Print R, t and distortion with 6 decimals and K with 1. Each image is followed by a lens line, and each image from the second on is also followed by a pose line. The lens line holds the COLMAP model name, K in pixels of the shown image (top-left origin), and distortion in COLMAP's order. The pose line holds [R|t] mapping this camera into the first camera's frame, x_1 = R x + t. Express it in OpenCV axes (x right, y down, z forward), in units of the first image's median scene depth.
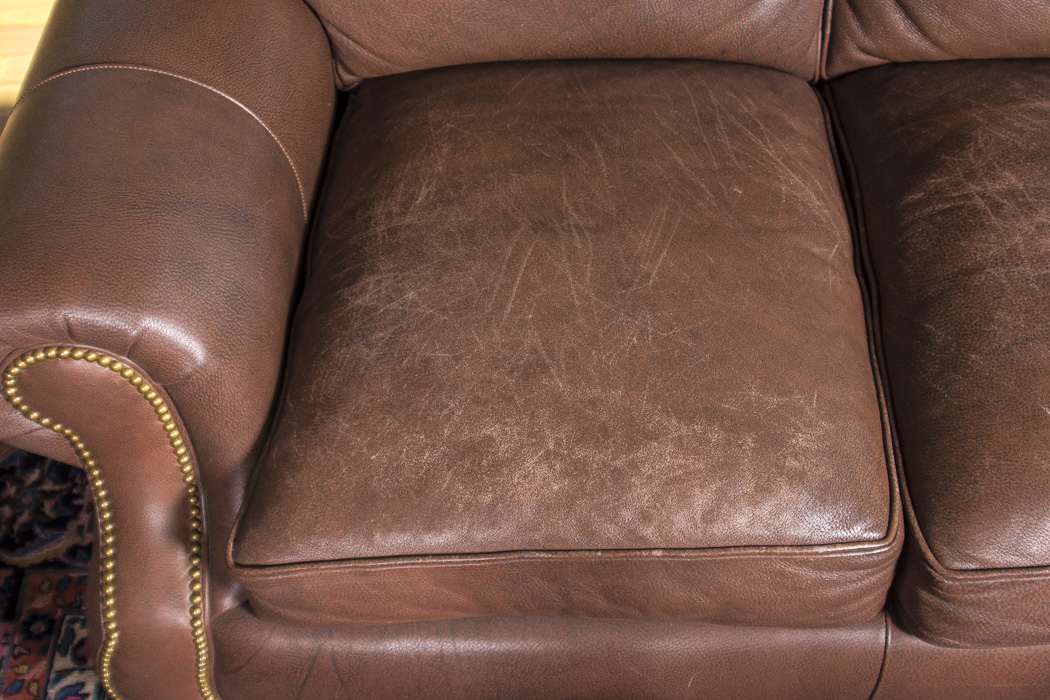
lens RADIAL K [[1278.2, 0, 522.2], [0, 1278.2, 372.8], [0, 0, 1]] dist [-0.134907, 0.000000]
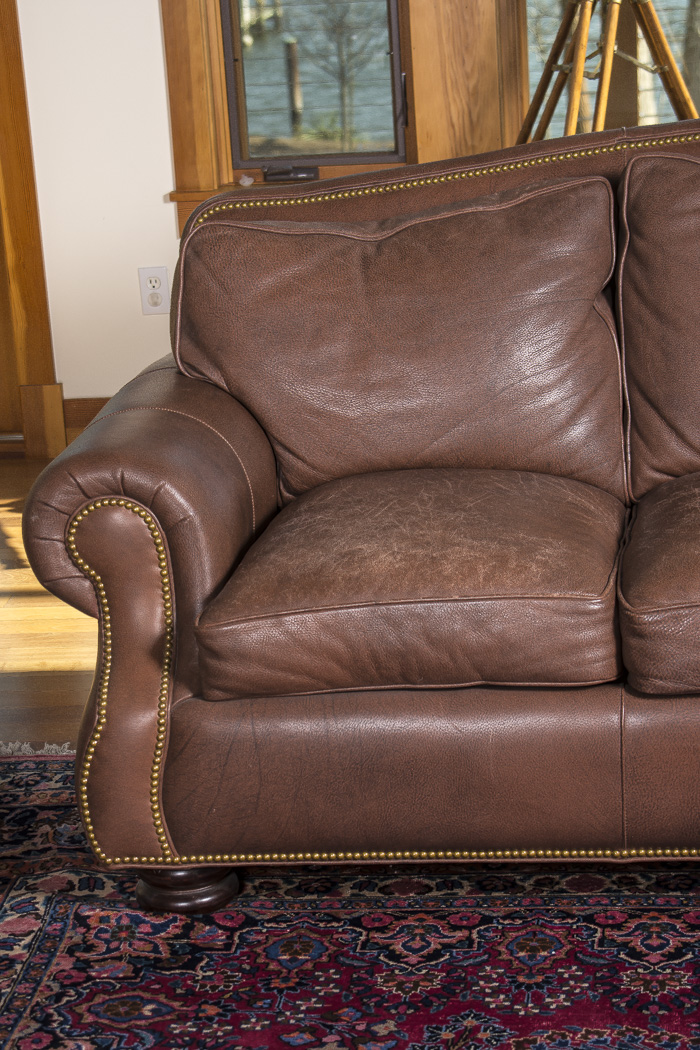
lens RADIAL K [[2623.2, 0, 366.6], [0, 2623.2, 518.8], [0, 0, 1]] dist [0.240279, 0.000000]
pose [[0.995351, -0.007721, -0.096000, 0.285931], [-0.051434, 0.800121, -0.597629, 1.890781], [0.081426, 0.599789, 0.796005, -1.608720]]
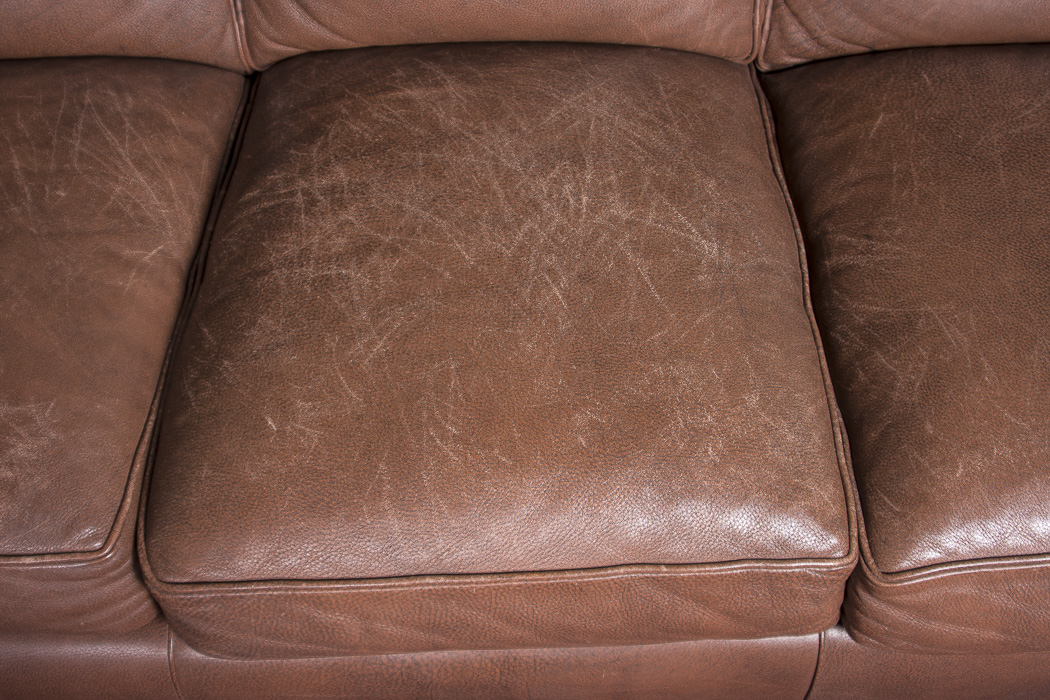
lens RADIAL K [[1278.2, 0, 531.4], [0, 1278.2, 356.2], [0, 0, 1]] dist [-0.134907, 0.000000]
pose [[0.999757, -0.008570, 0.020316, 0.549311], [0.008243, 0.999836, 0.016129, -0.030403], [-0.020451, -0.015958, 0.999663, 0.010347]]
